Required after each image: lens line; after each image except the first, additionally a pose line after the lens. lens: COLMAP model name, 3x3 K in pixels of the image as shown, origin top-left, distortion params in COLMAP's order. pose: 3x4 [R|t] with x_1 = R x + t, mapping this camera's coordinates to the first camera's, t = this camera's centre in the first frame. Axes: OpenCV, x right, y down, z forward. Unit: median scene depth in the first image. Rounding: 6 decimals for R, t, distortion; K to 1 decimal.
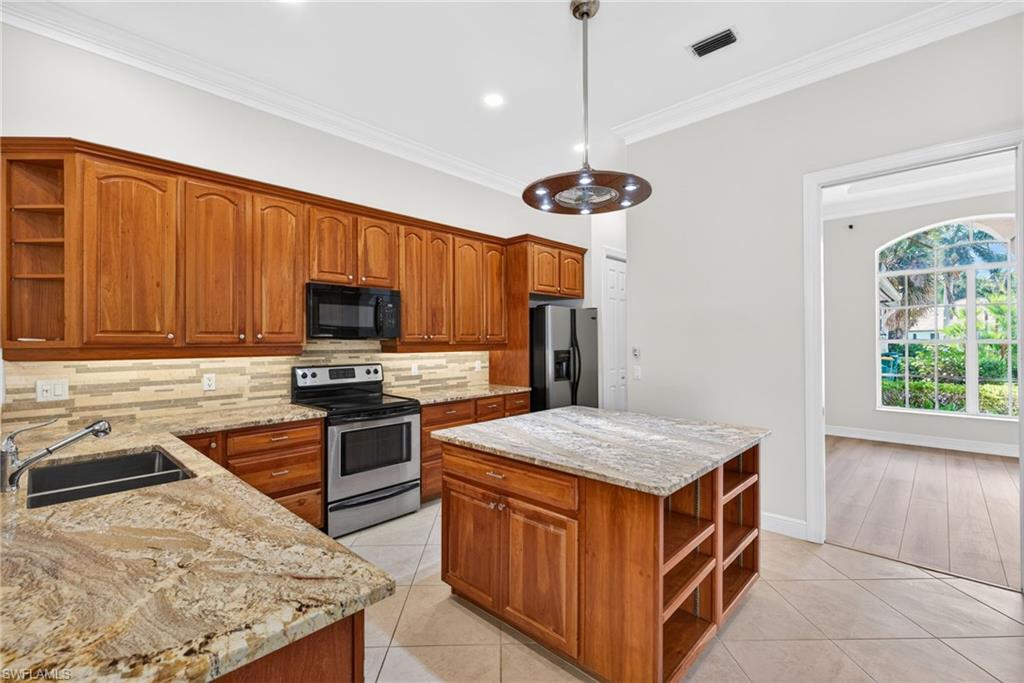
lens RADIAL K [[453.6, 0, 499.7], [0, 453.6, 339.3], [0, 0, 1]] dist [0.001341, 0.000108]
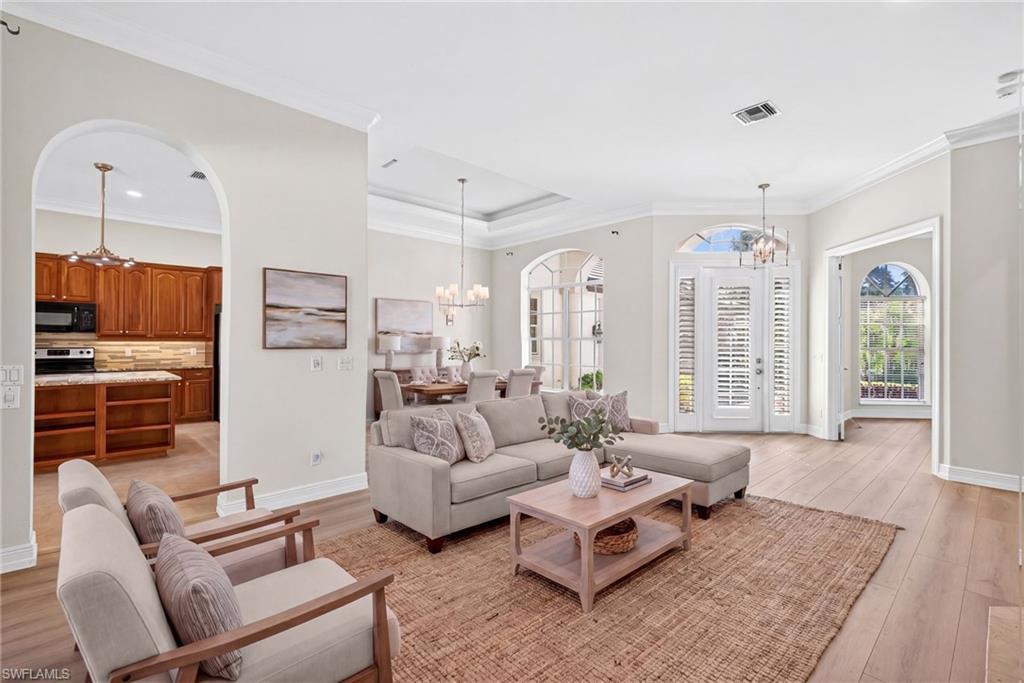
lens RADIAL K [[453.6, 0, 499.7], [0, 453.6, 339.3], [0, 0, 1]] dist [0.001341, 0.000108]
pose [[0.999470, 0.008893, -0.031305, 1.319089], [-0.009010, 0.999953, -0.003595, 0.016702], [0.031272, 0.003875, 0.999503, -0.623496]]
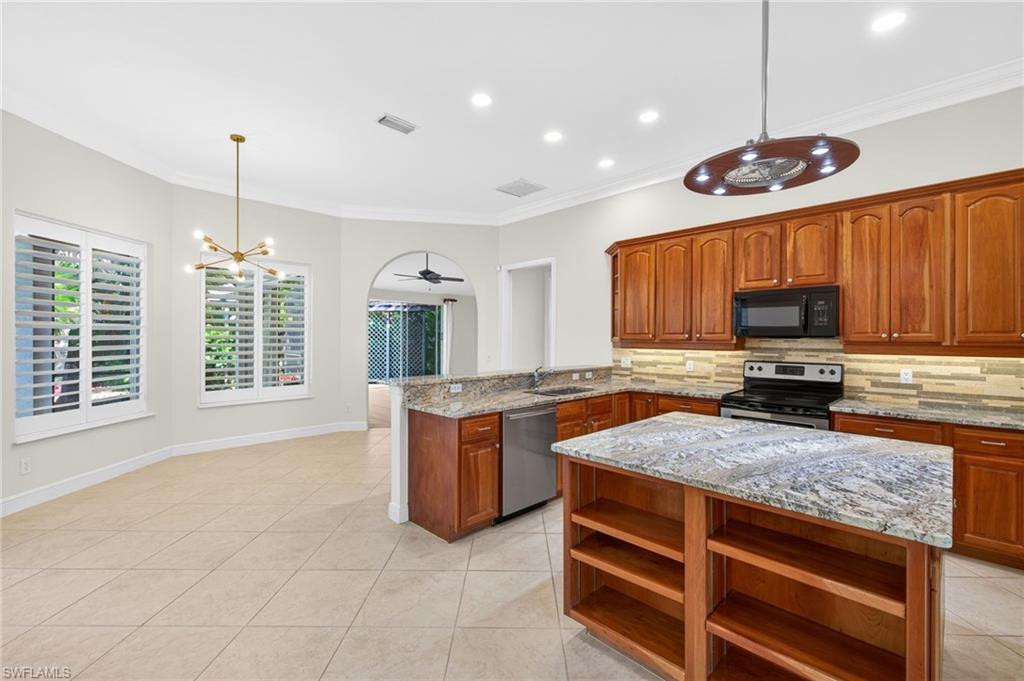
lens RADIAL K [[430.0, 0, 512.0], [0, 430.0, 340.5], [0, 0, 1]] dist [0.000614, 0.000118]
pose [[-0.029880, 0.007485, -0.999525, 0.671648], [-0.003722, 0.999964, 0.007599, 0.000308], [0.999547, 0.003947, -0.029852, 0.369759]]
